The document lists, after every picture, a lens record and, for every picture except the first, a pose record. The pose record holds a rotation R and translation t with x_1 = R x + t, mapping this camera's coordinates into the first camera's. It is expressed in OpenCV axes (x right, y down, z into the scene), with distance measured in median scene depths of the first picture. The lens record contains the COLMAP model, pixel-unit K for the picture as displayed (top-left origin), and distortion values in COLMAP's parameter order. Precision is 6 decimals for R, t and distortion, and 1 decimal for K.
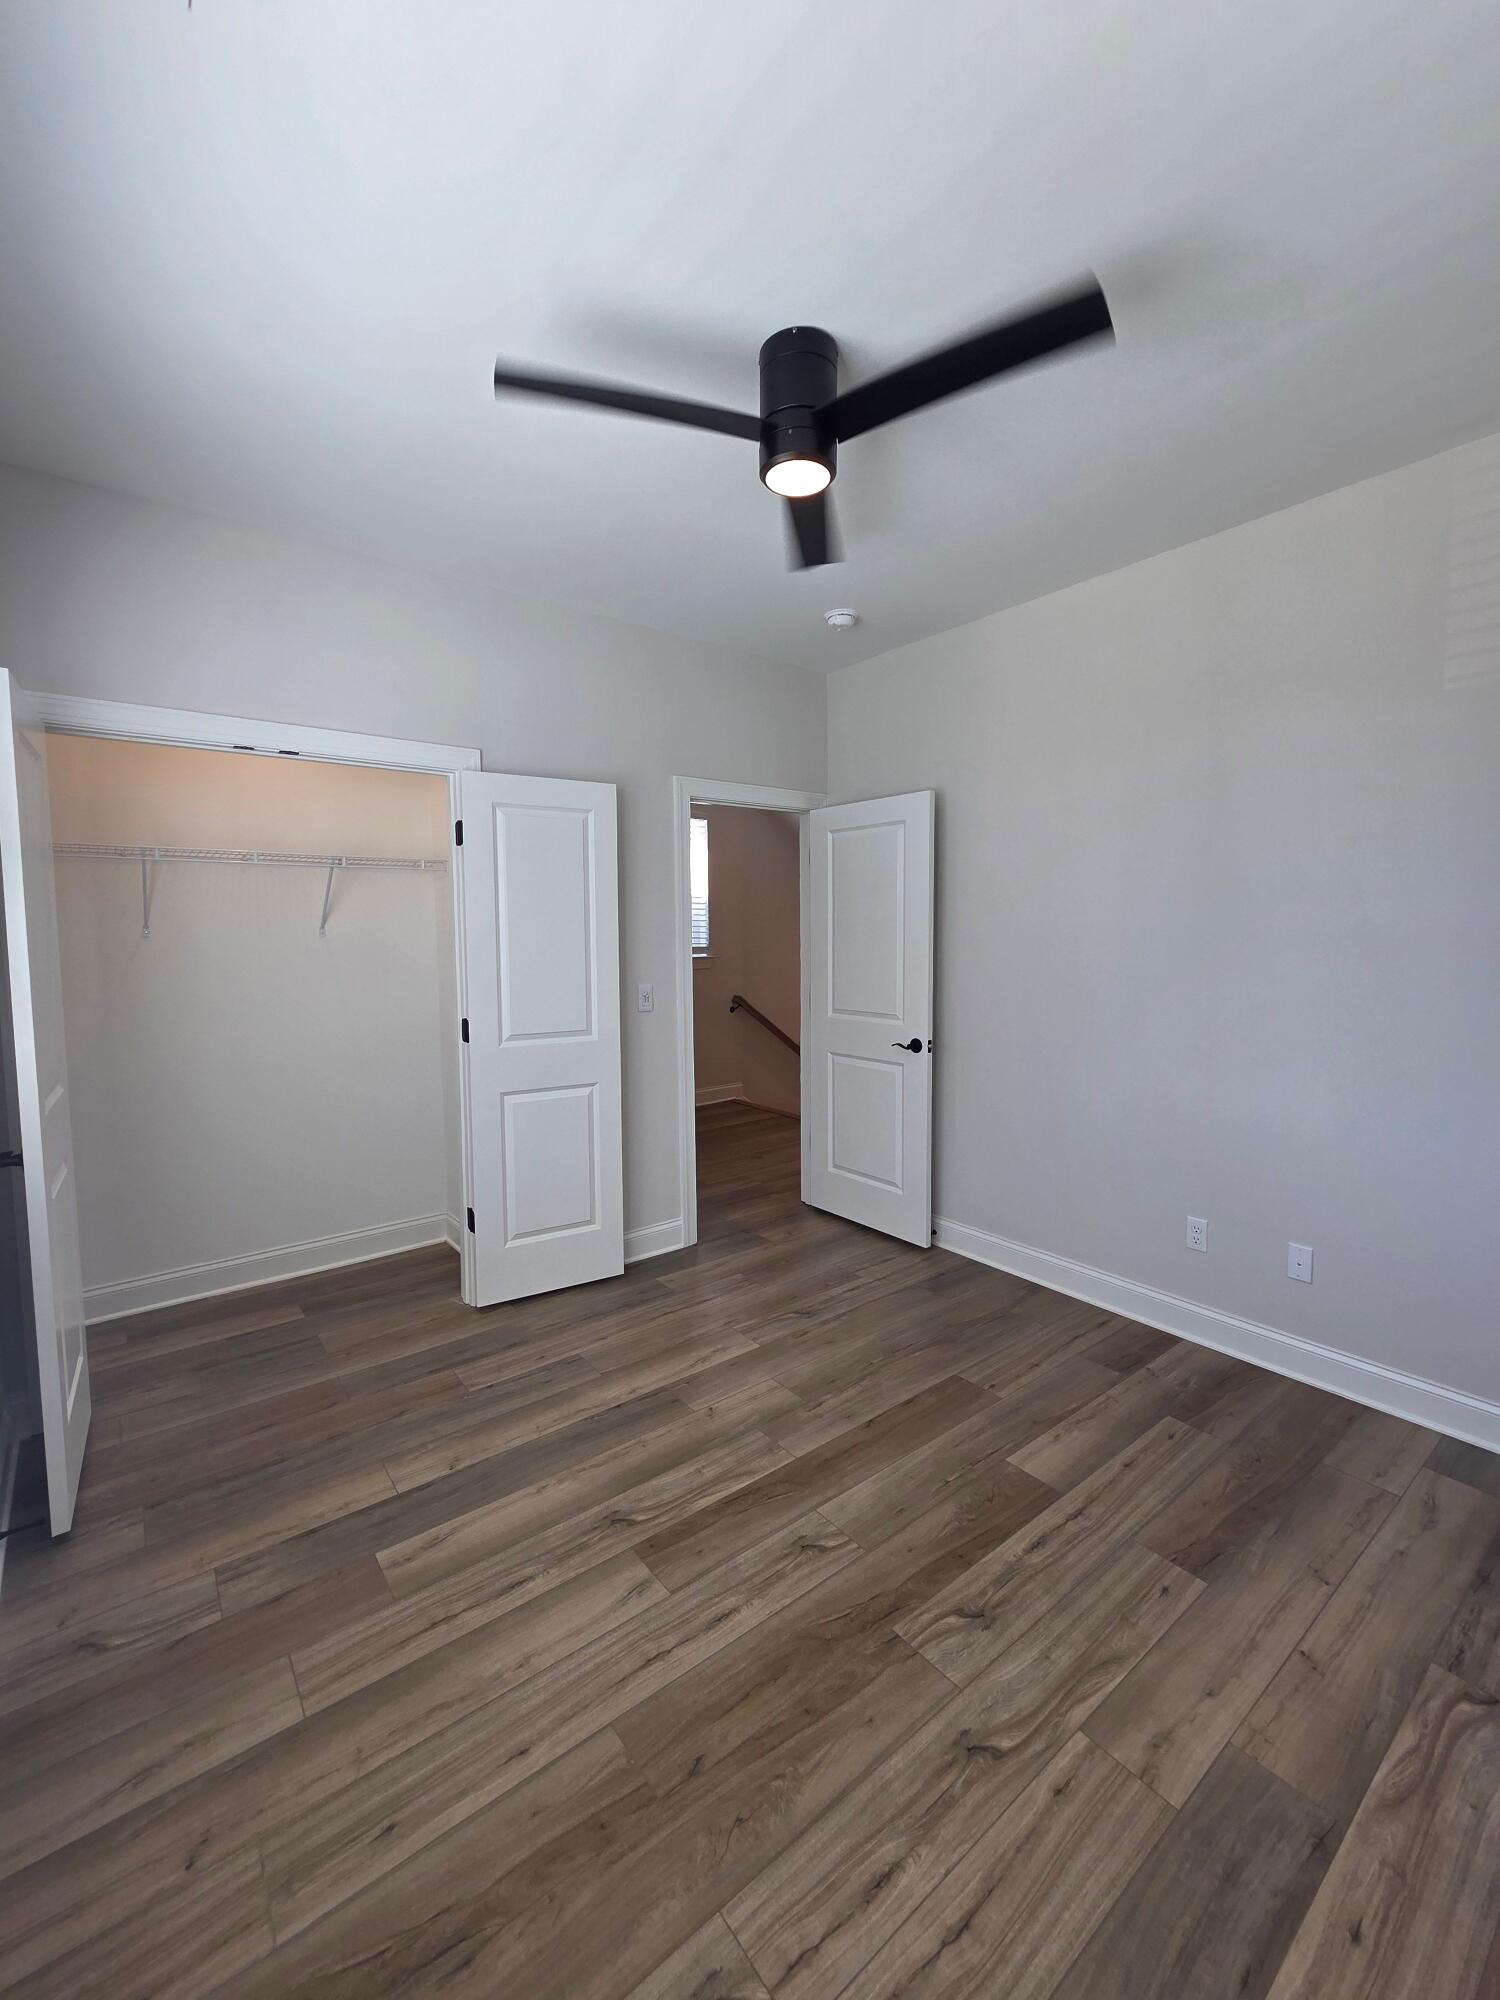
lens RADIAL K [[817.9, 0, 750.2], [0, 817.9, 997.3], [0, 0, 1]] dist [0.002575, 0.000435]
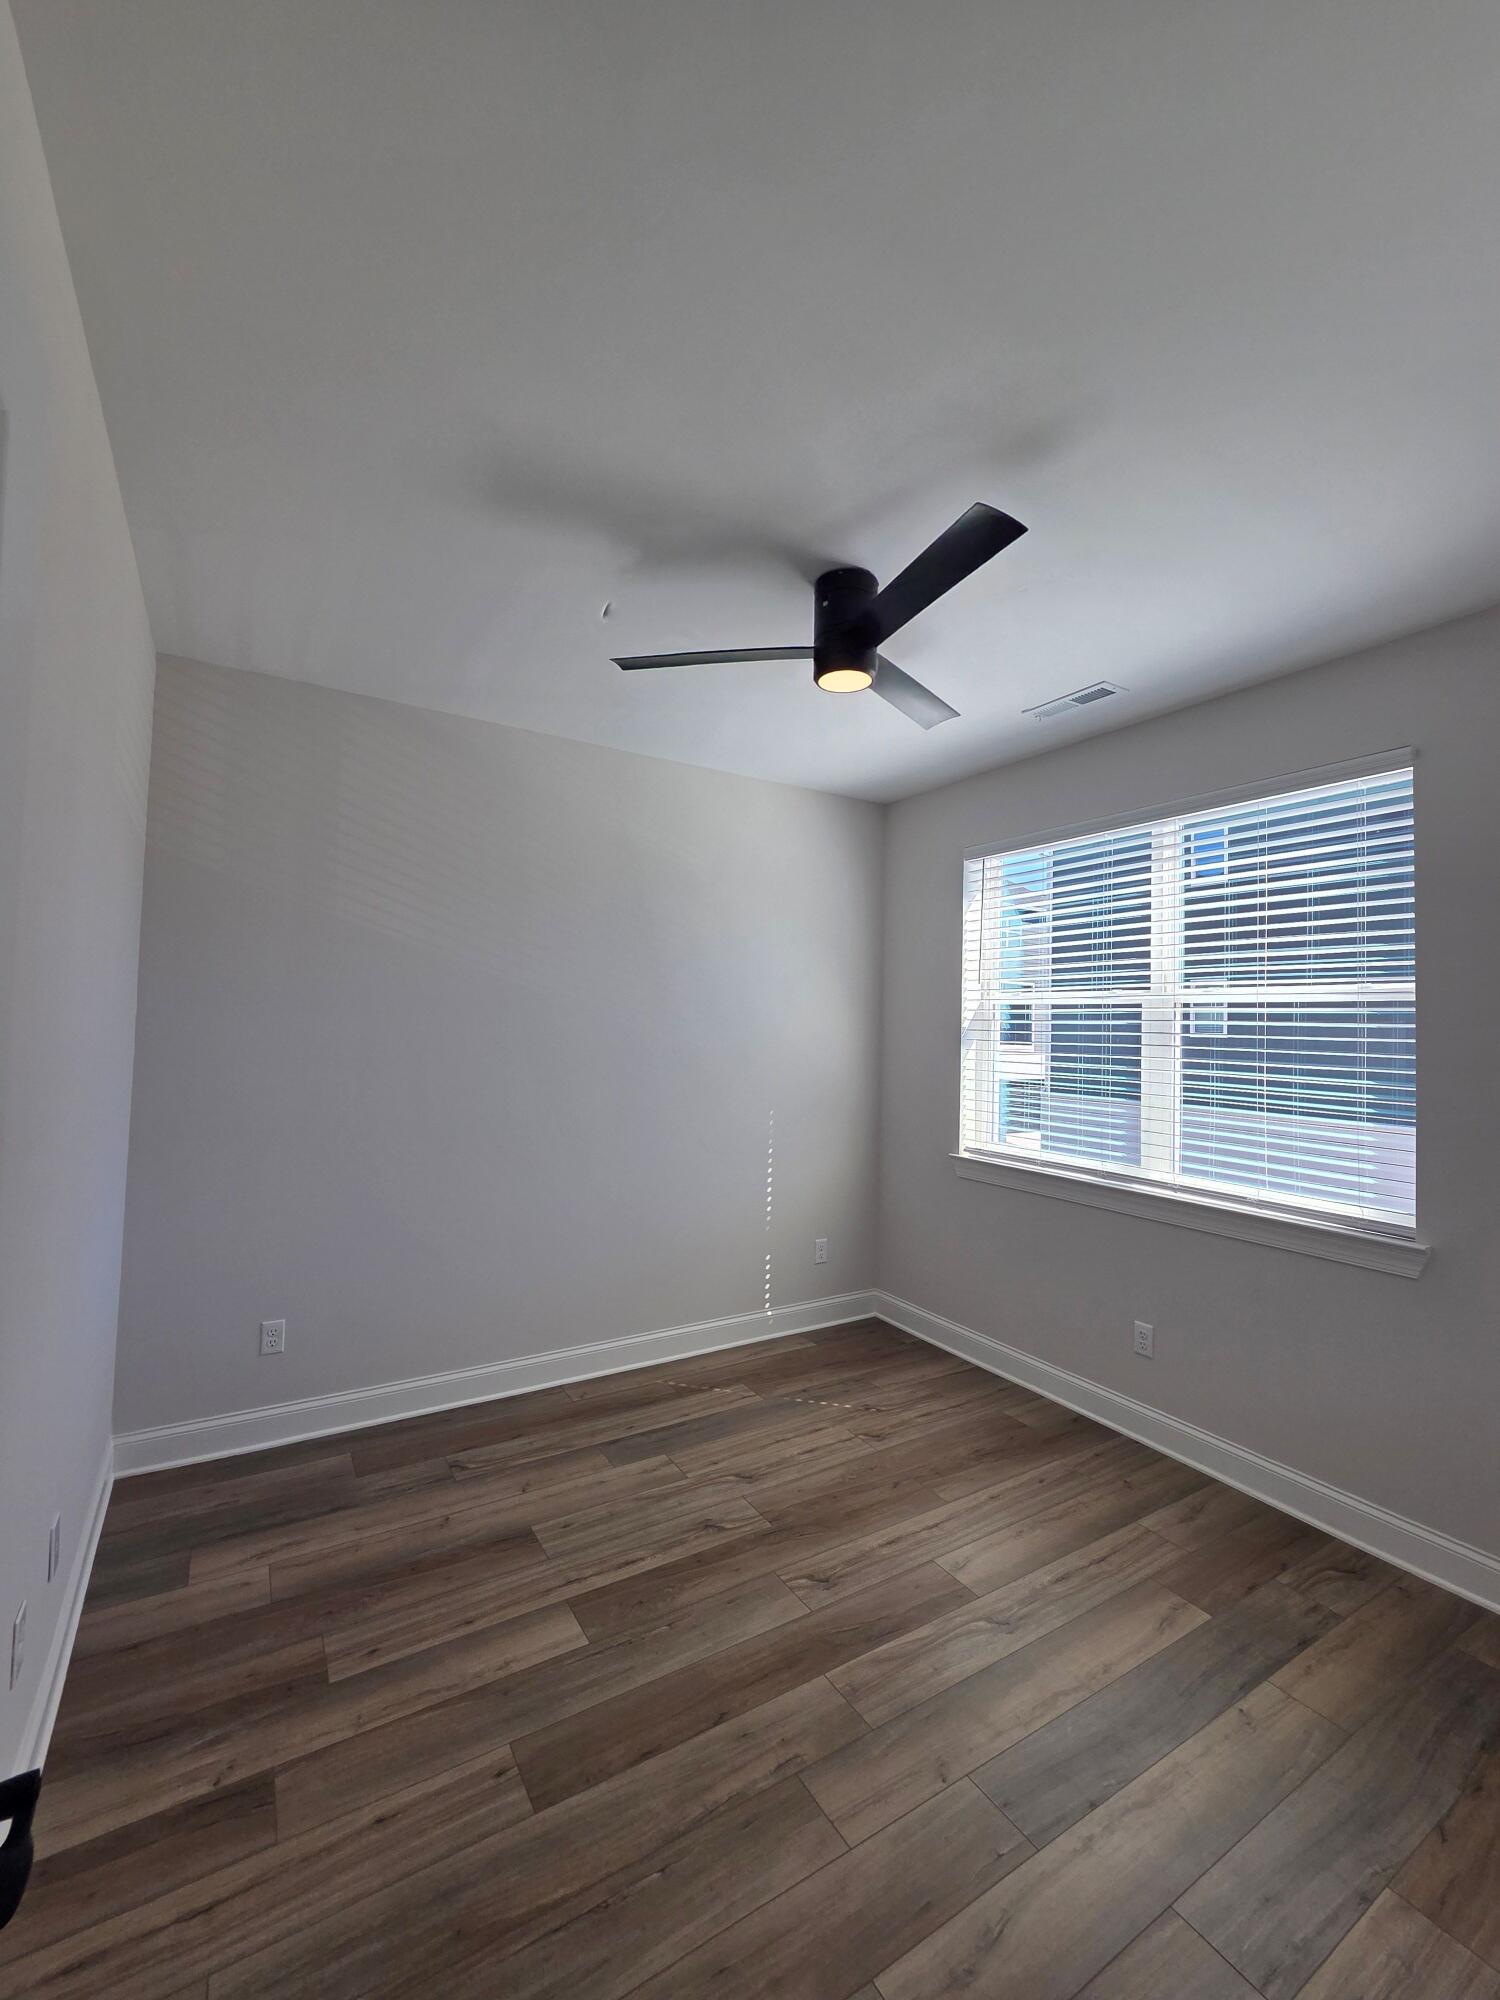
lens RADIAL K [[817.9, 0, 750.5], [0, 817.9, 994.1], [0, 0, 1]] dist [0.002575, 0.000435]
pose [[-0.993895, -0.012480, 0.109620, 0.056968], [-0.008168, 0.999178, 0.039700, -0.211143], [-0.110026, 0.038562, -0.993180, 2.174131]]
